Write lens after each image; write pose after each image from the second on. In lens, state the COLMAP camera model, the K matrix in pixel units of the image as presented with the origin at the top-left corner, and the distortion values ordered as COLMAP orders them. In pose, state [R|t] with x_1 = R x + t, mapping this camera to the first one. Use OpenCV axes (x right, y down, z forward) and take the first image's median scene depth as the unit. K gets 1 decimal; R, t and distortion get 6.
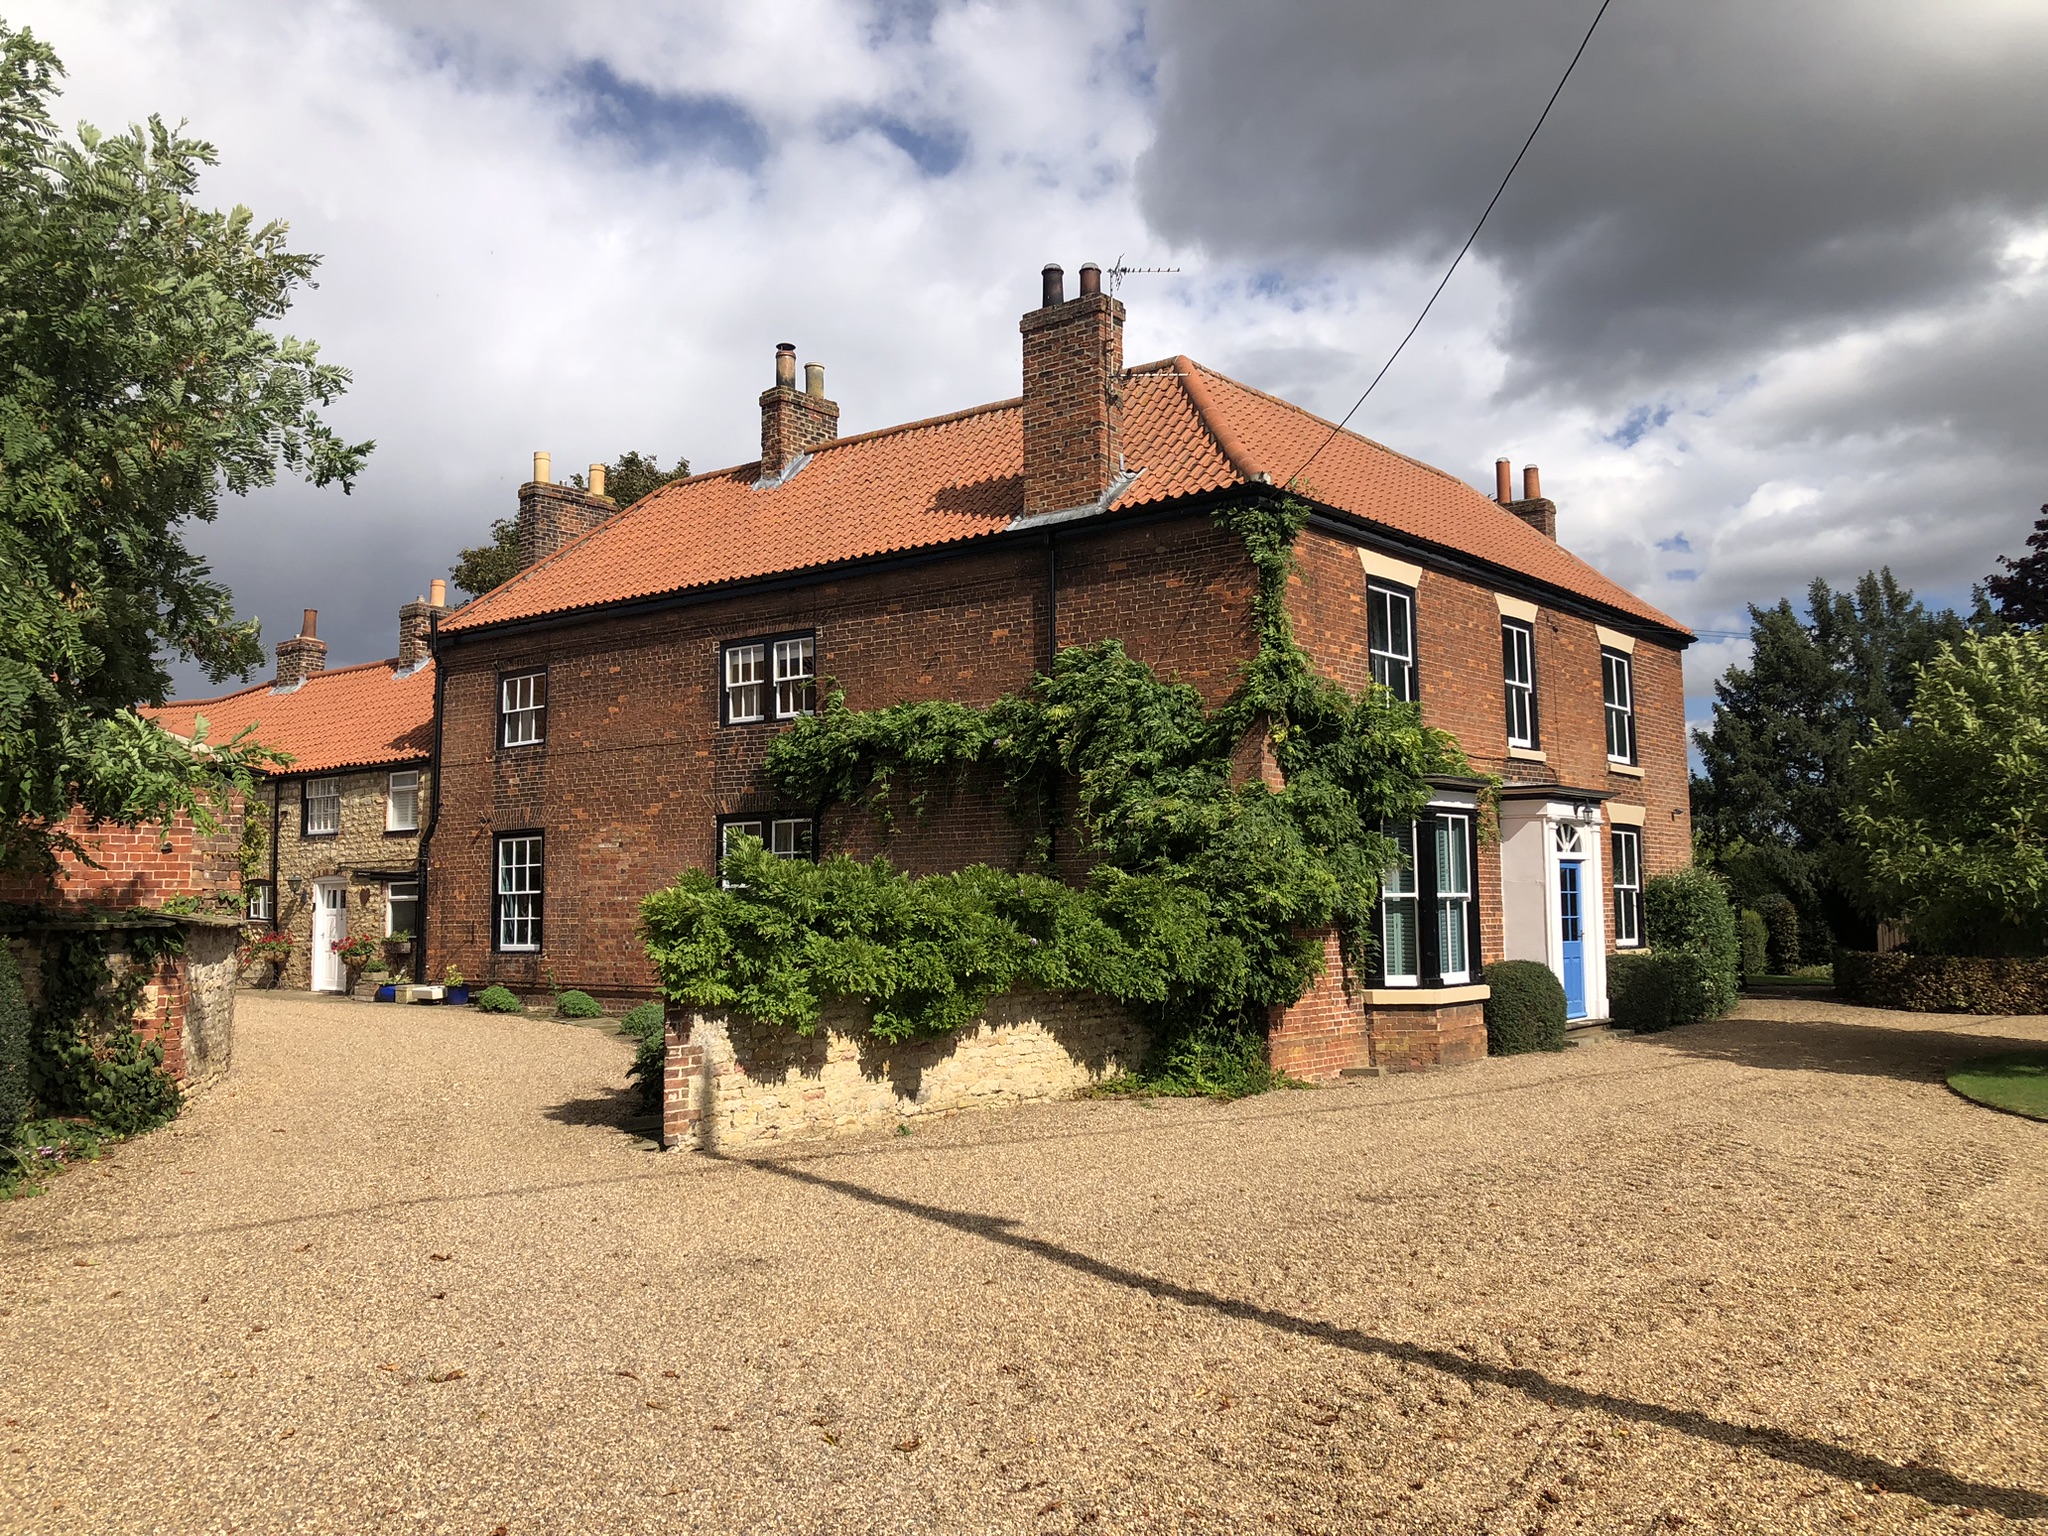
lens RADIAL K [[1704.8, 0, 1024.0], [0, 1704.8, 768.0], [0, 0, 1]] dist [0.096065, -0.196755]
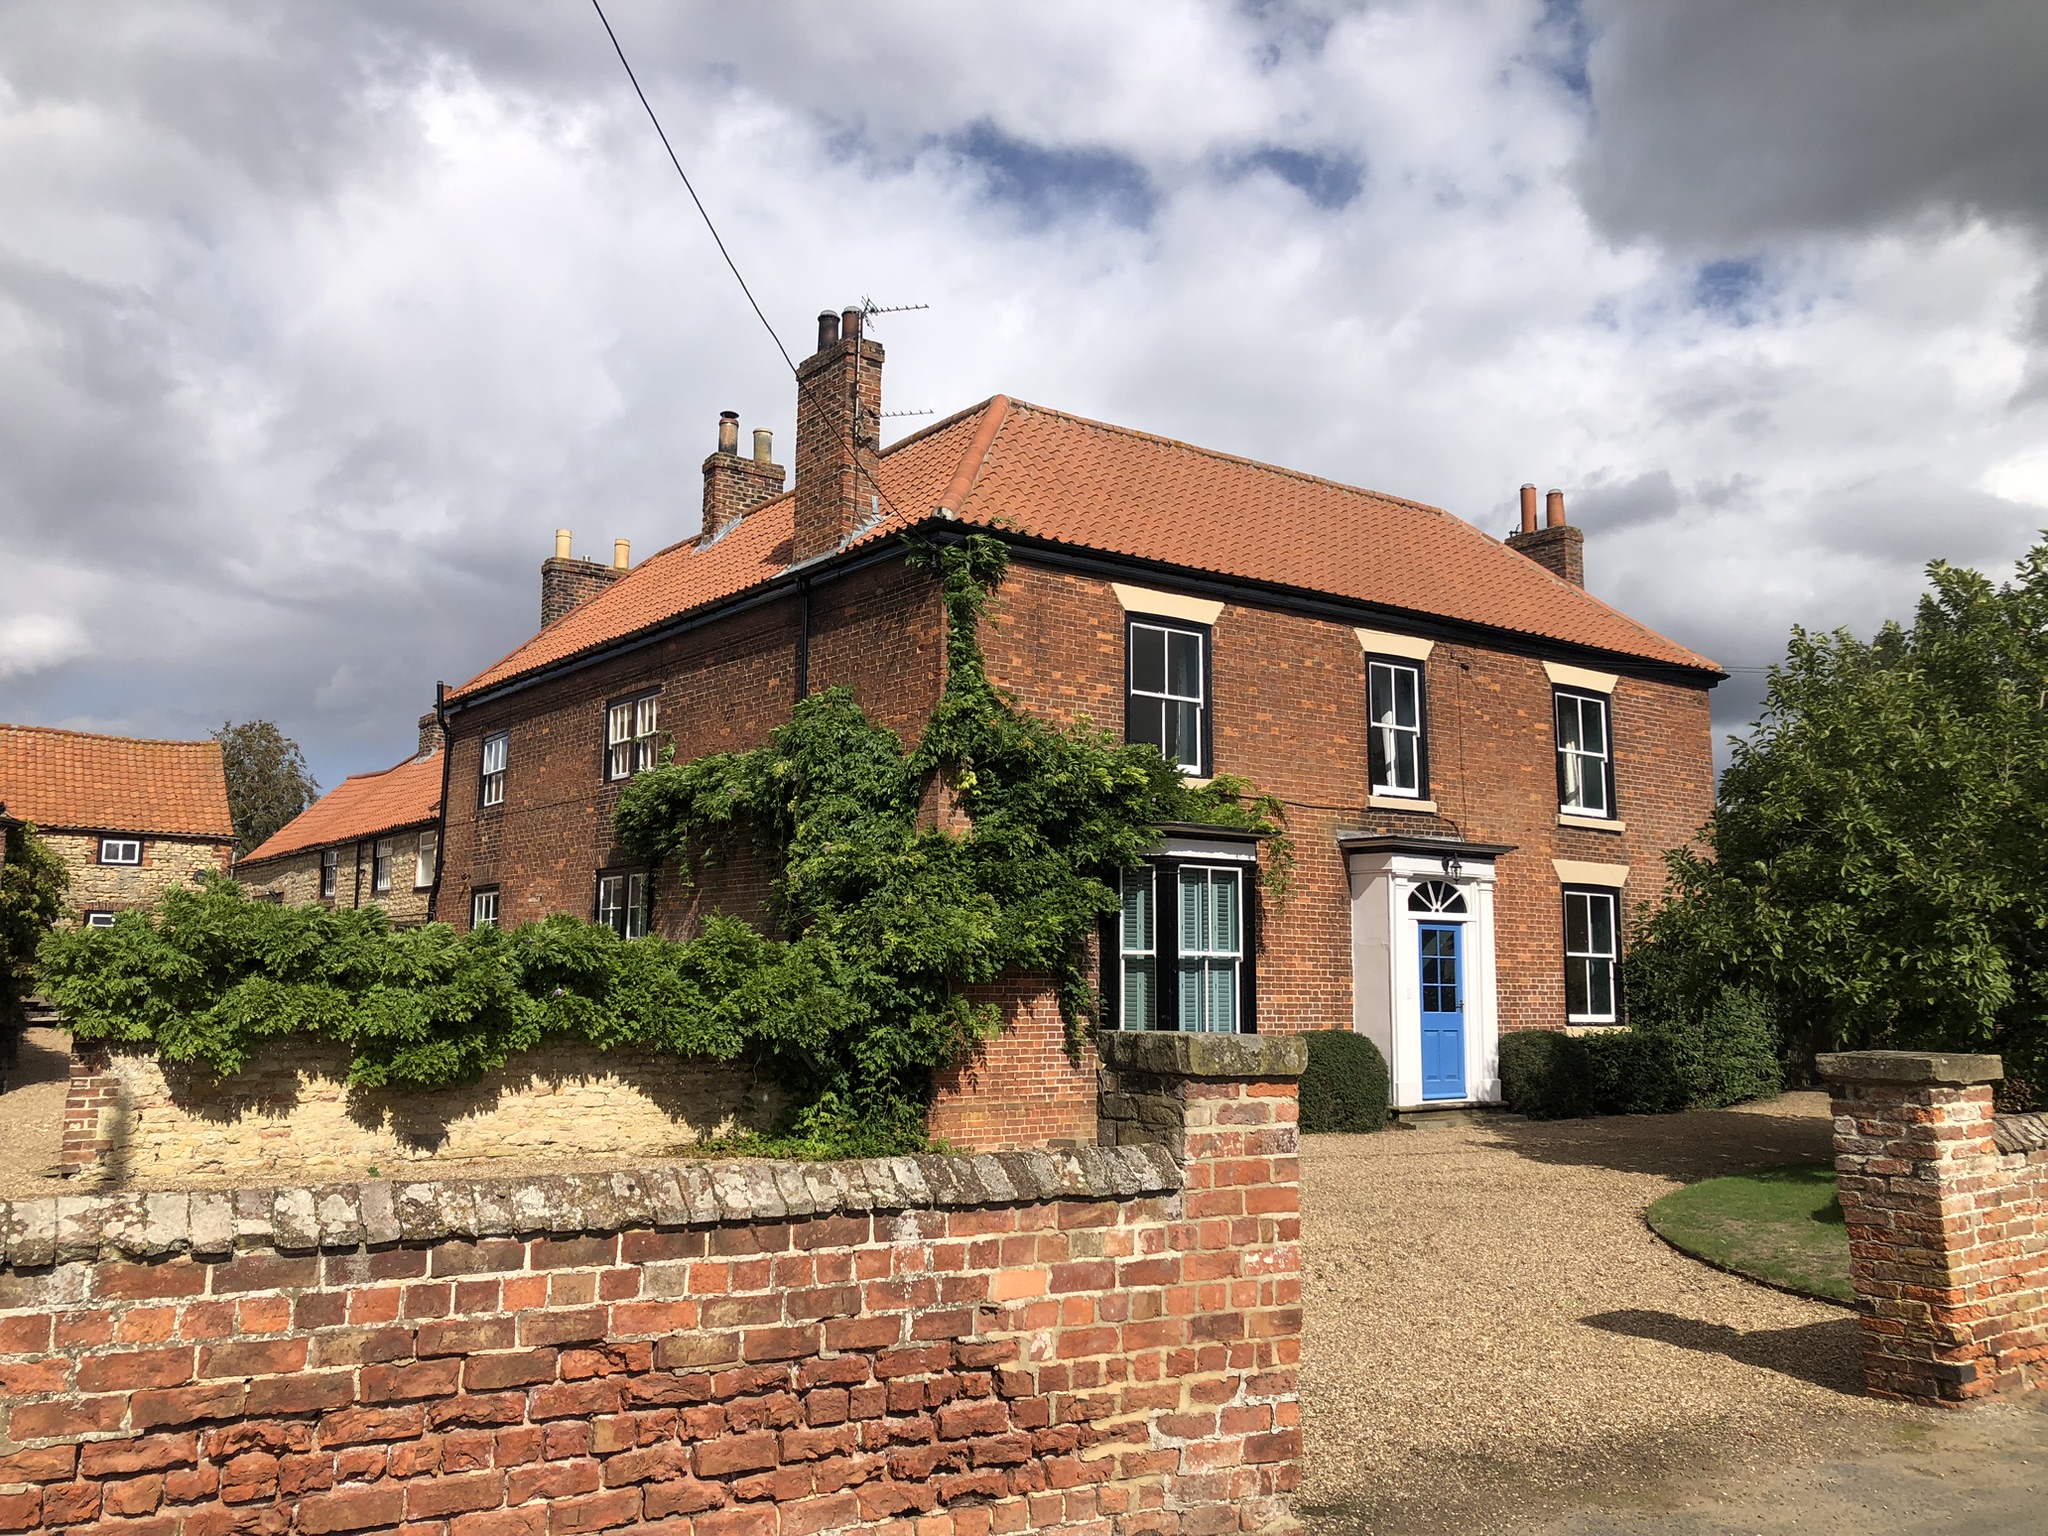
lens RADIAL K [[1704.8, 0, 1024.0], [0, 1704.8, 768.0], [0, 0, 1]] dist [0.096065, -0.196755]
pose [[0.966231, -0.013101, -0.257345, 0.373278], [0.001944, 0.999049, -0.043563, 0.013426], [0.257671, 0.041592, 0.965337, 0.081933]]
